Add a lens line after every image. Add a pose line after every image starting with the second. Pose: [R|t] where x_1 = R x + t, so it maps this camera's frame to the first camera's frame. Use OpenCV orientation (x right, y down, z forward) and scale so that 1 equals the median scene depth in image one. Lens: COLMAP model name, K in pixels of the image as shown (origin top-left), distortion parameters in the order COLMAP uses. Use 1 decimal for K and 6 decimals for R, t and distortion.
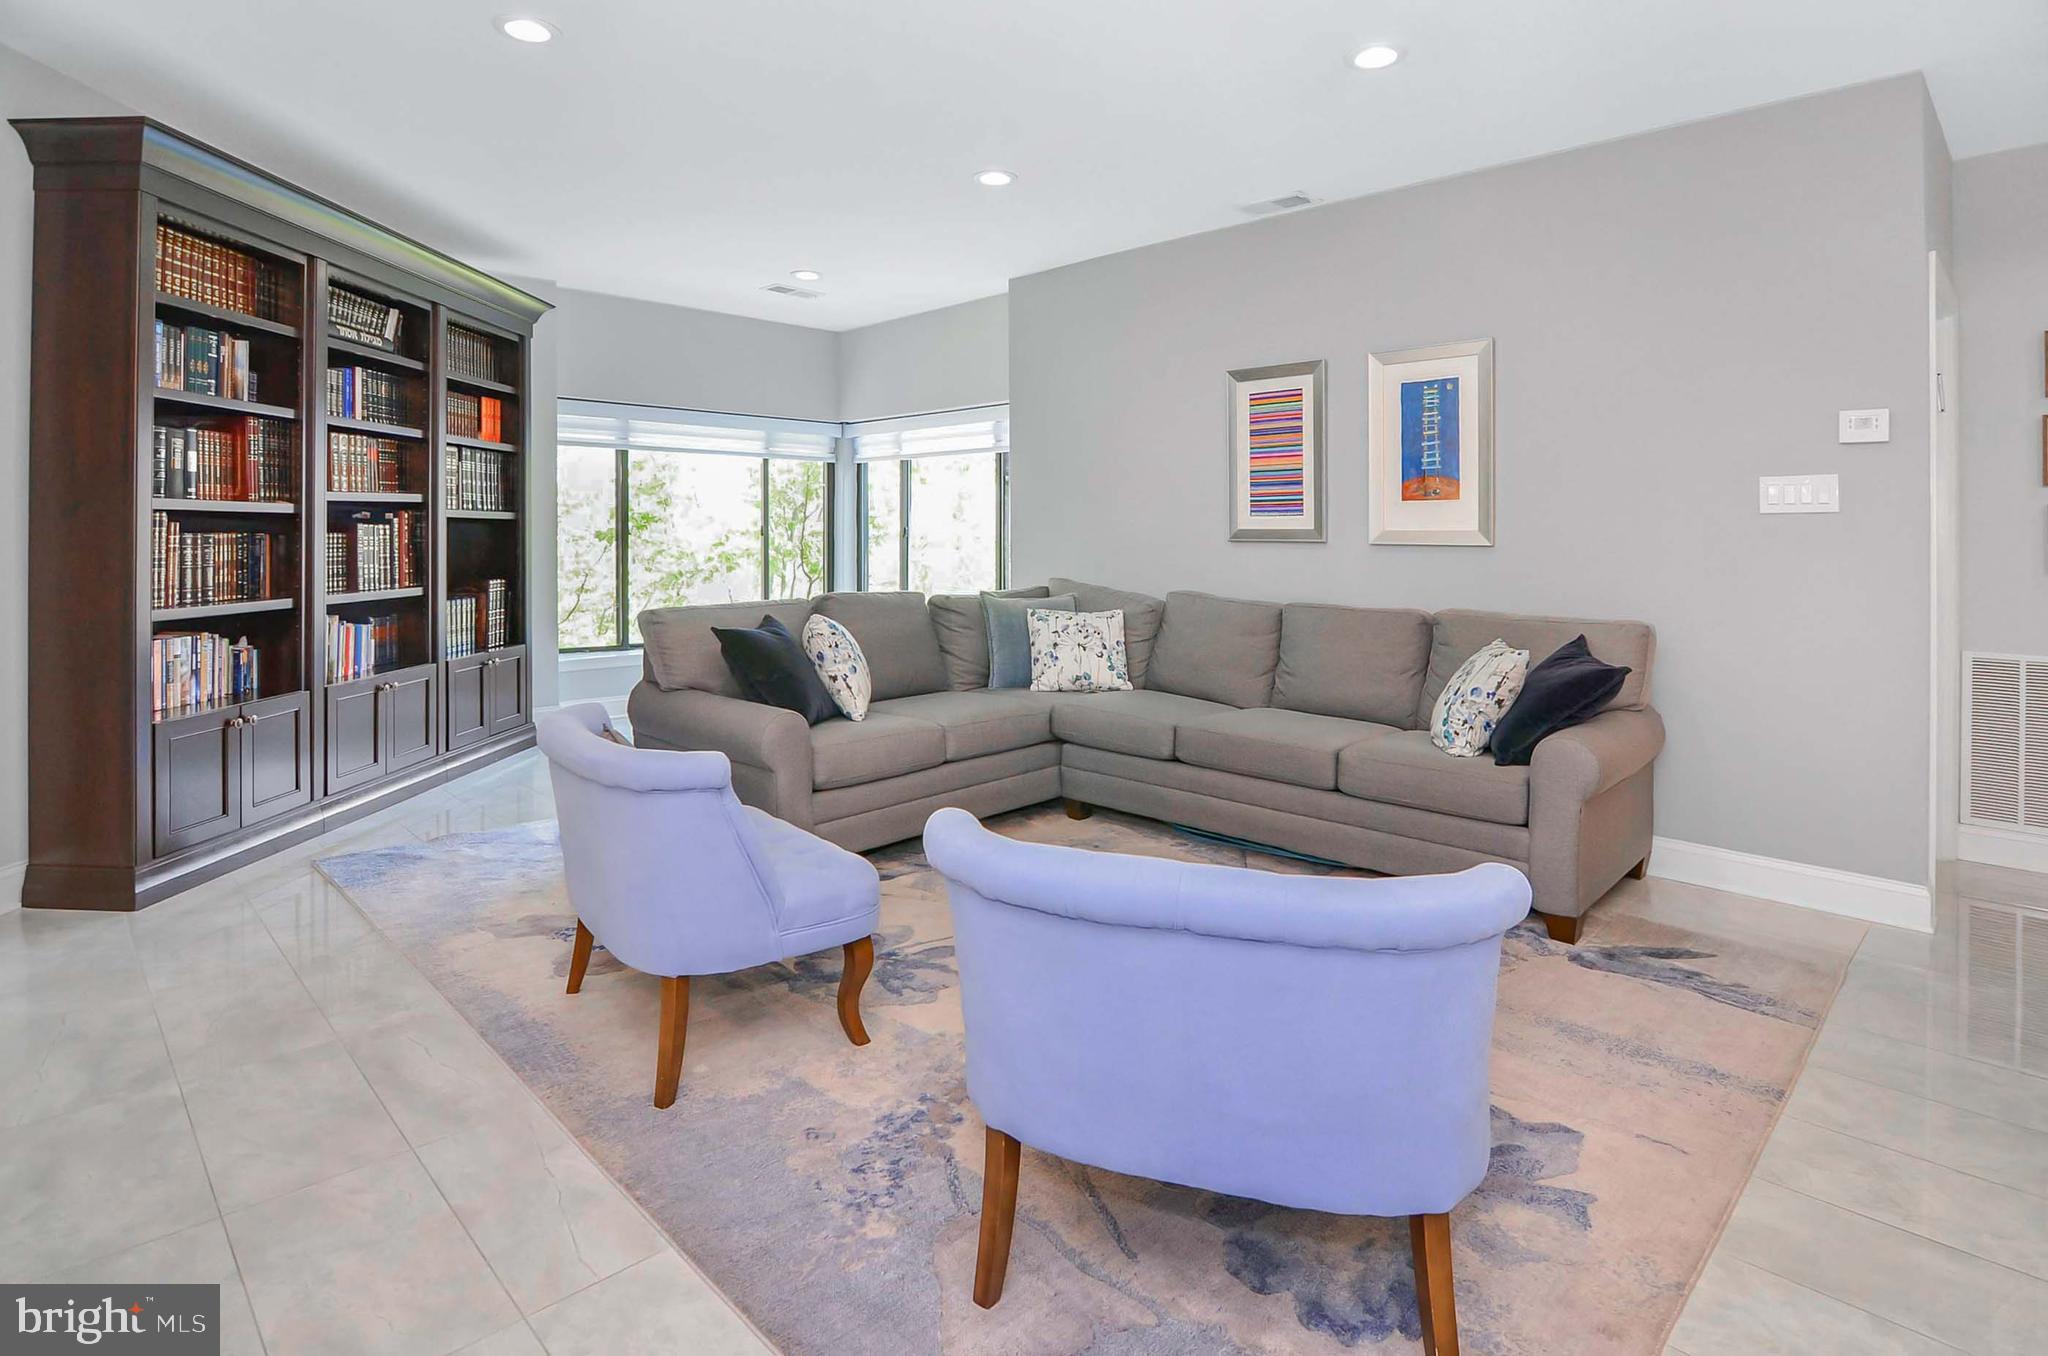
lens RADIAL K [[1064.5, 0, 1041.8], [0, 1064.5, 524.5], [0, 0, 1]] dist [-0.013447, -0.000868]
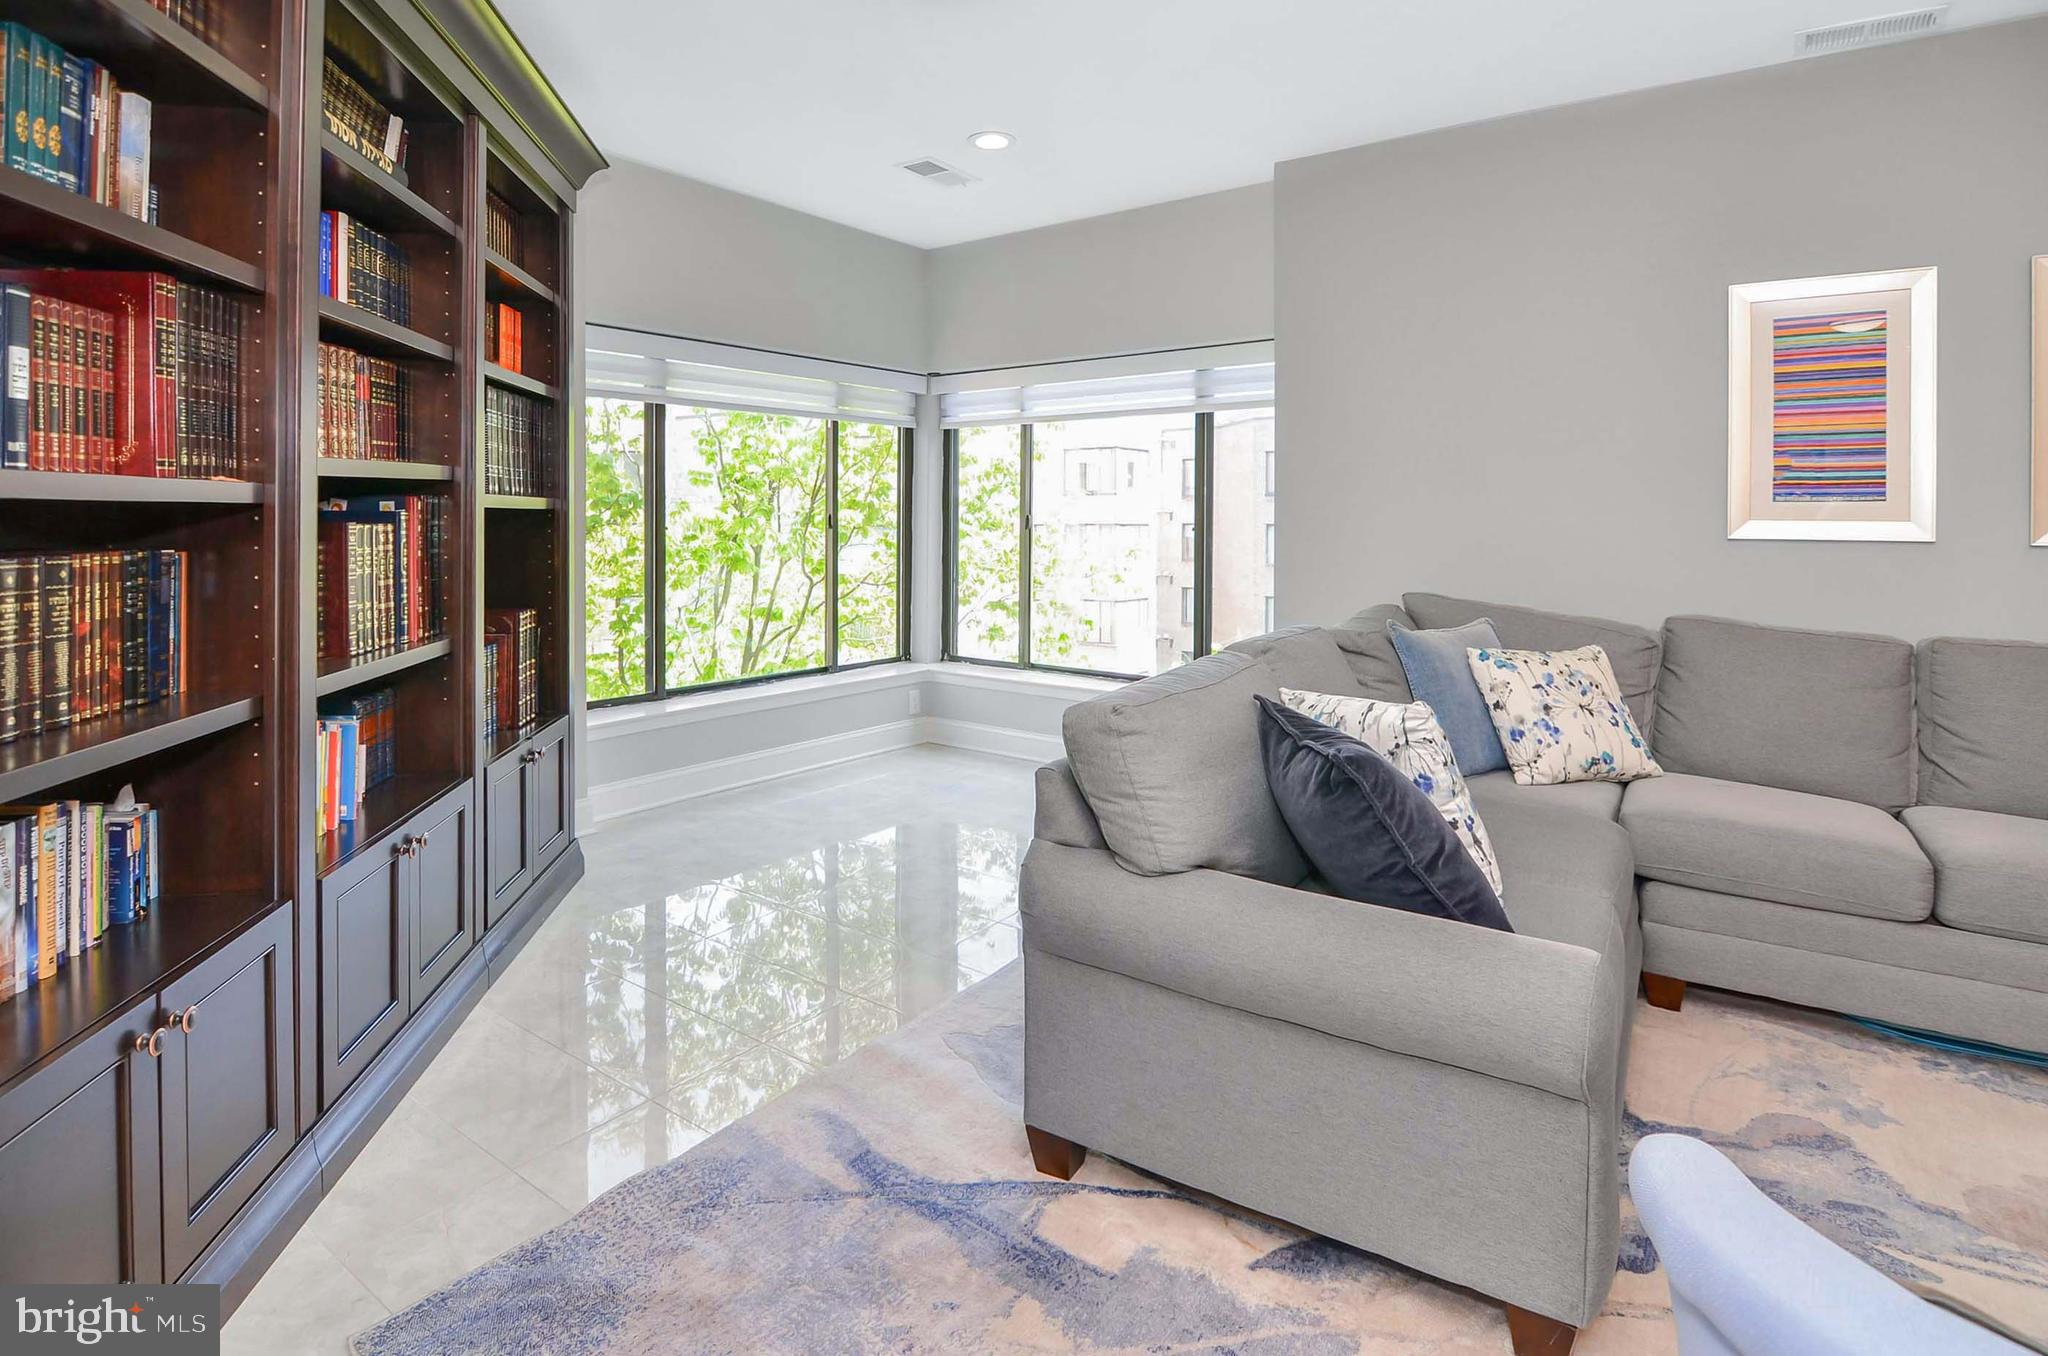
lens RADIAL K [[1057.6, 0, 1031.4], [0, 1057.6, 503.5], [0, 0, 1]] dist [-0.004441, -0.011401]
pose [[0.987224, -0.003091, 0.159305, -0.390757], [0.003245, 0.999994, -0.000704, -0.008102], [-0.159302, 0.001212, 0.987229, 0.440792]]
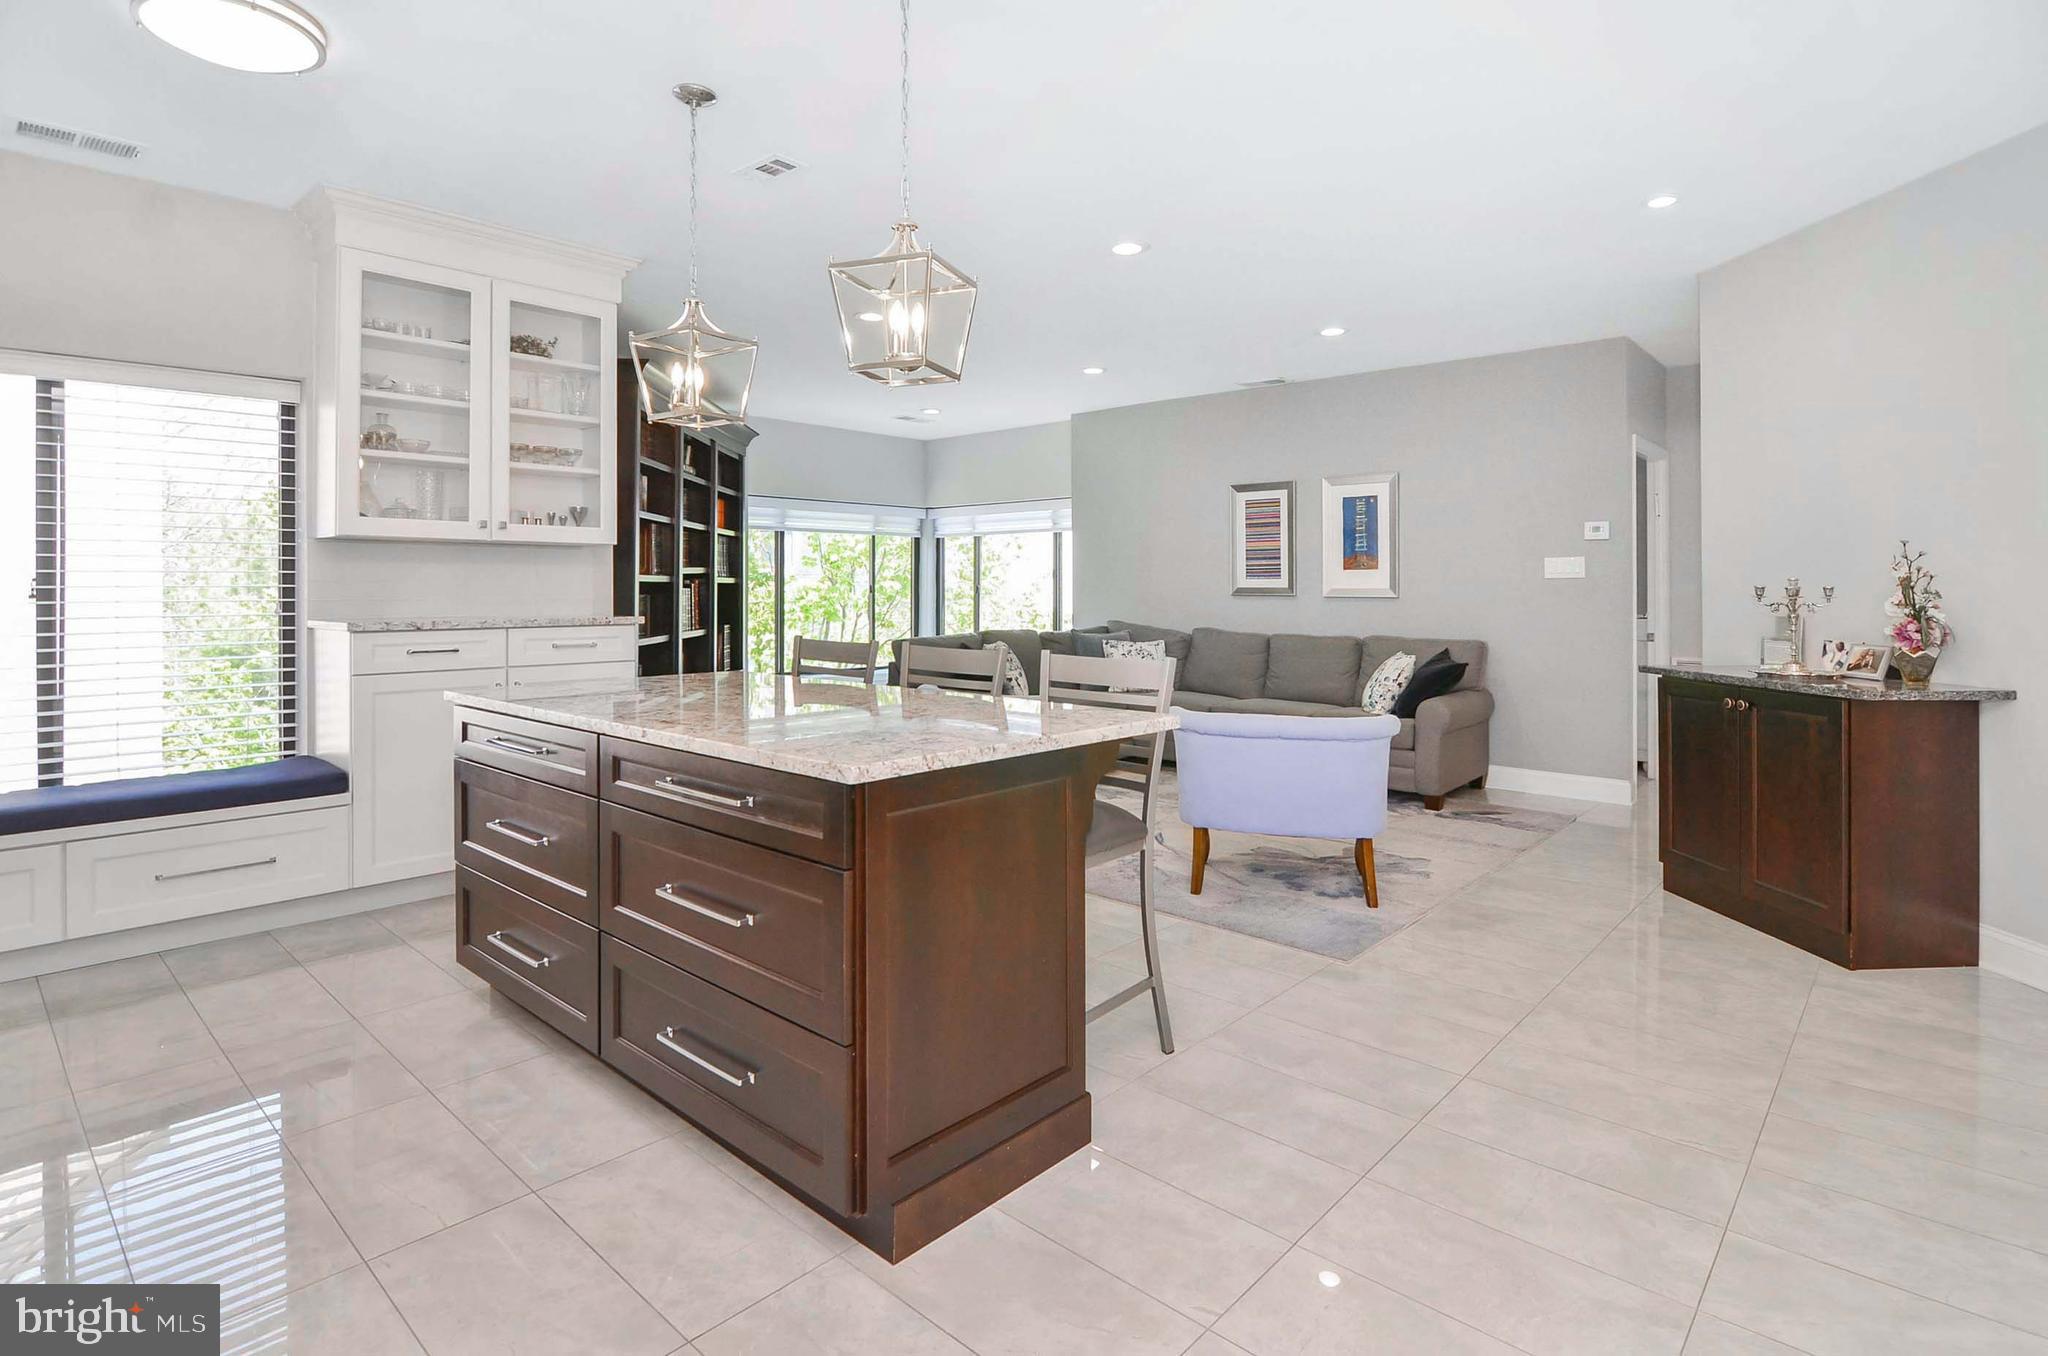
lens RADIAL K [[1038.7, 0, 1034.5], [0, 1038.7, 580.1], [0, 0, 1]] dist [-0.001906, -0.000442]
pose [[0.998755, -0.005708, 0.049562, -0.195803], [0.005565, 0.999980, 0.003027, -0.013227], [-0.049579, -0.002747, 0.998766, -0.520706]]
